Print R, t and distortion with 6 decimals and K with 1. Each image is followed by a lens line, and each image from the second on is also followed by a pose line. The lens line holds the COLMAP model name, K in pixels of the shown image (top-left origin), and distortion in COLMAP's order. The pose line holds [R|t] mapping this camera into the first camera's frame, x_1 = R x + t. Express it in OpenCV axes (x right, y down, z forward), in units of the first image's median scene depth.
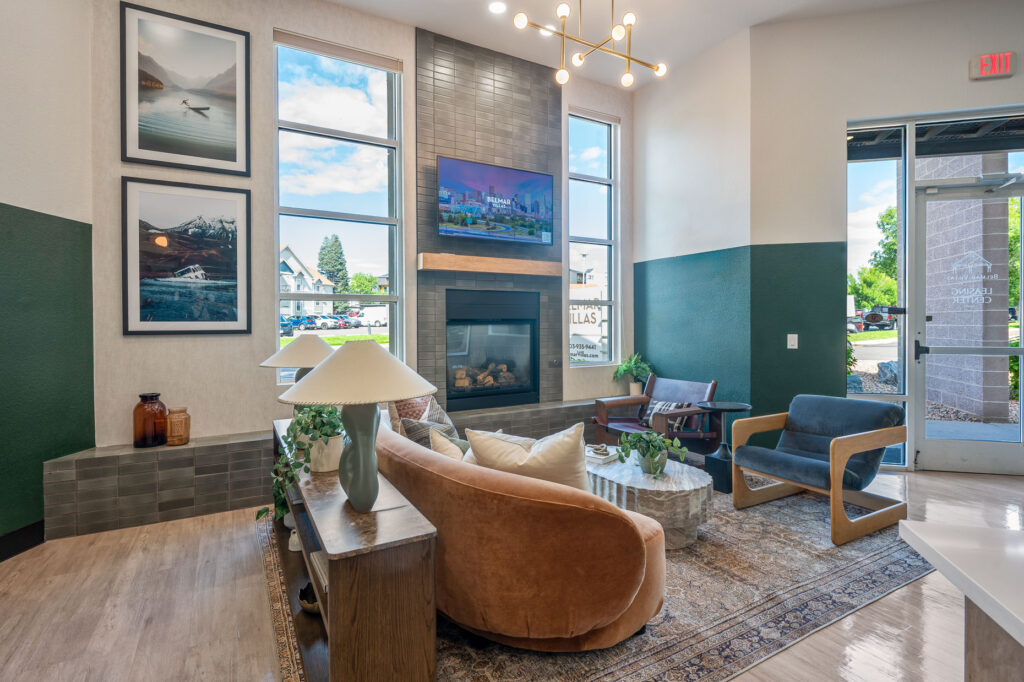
lens RADIAL K [[505.1, 0, 511.5], [0, 505.1, 325.3], [0, 0, 1]] dist [-0.001856, -0.000353]
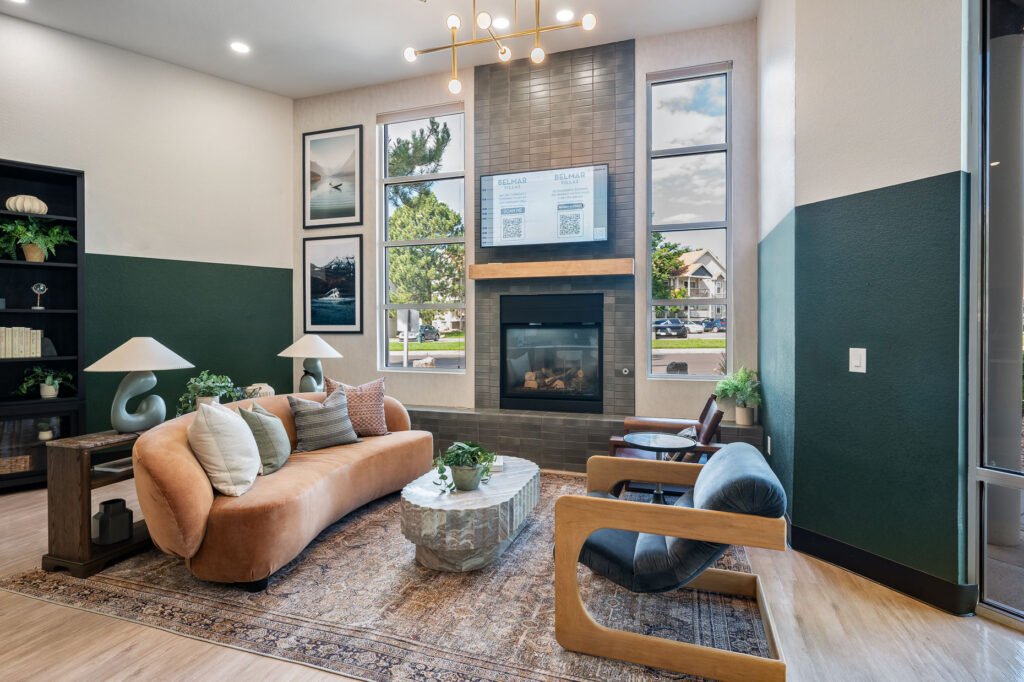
lens RADIAL K [[501.5, 0, 517.8], [0, 501.5, 328.0], [0, 0, 1]] dist [0.000031, -0.000019]
pose [[0.674084, 0.005384, -0.738635, 0.878074], [-0.004818, 0.999984, 0.002891, -0.006398], [0.738639, 0.001610, 0.674099, 0.382716]]
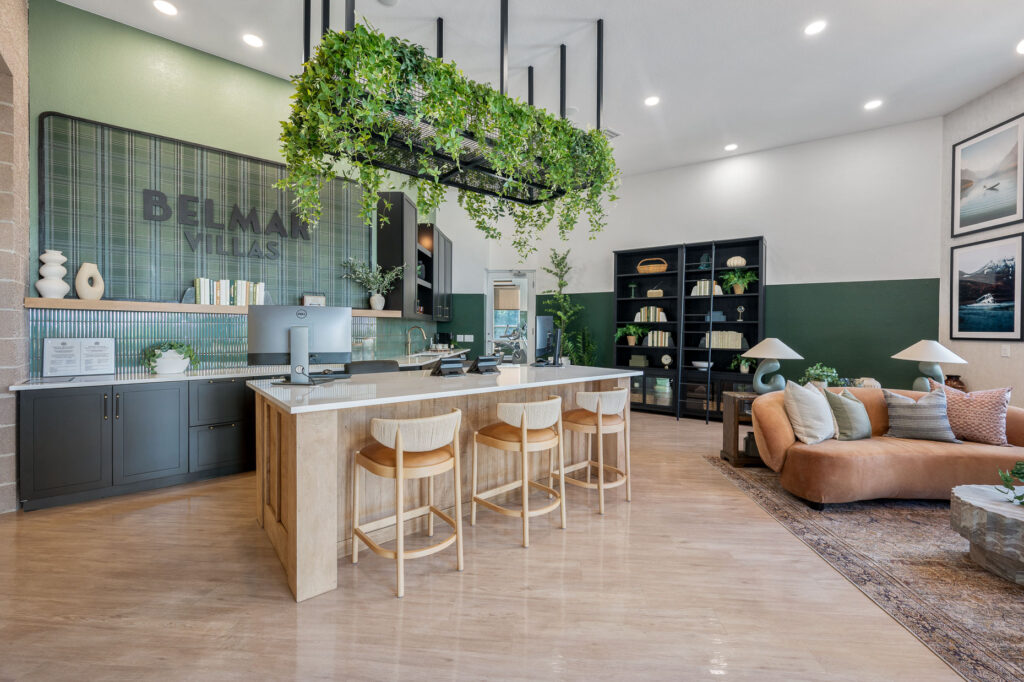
lens RADIAL K [[425.7, 0, 517.5], [0, 425.7, 335.3], [0, 0, 1]] dist [-0.001652, 0.000038]
pose [[-0.557663, 0.011746, -0.829985, 1.182679], [-0.008877, 0.999758, 0.020113, -0.010598], [0.830020, 0.018584, -0.557424, 0.552333]]
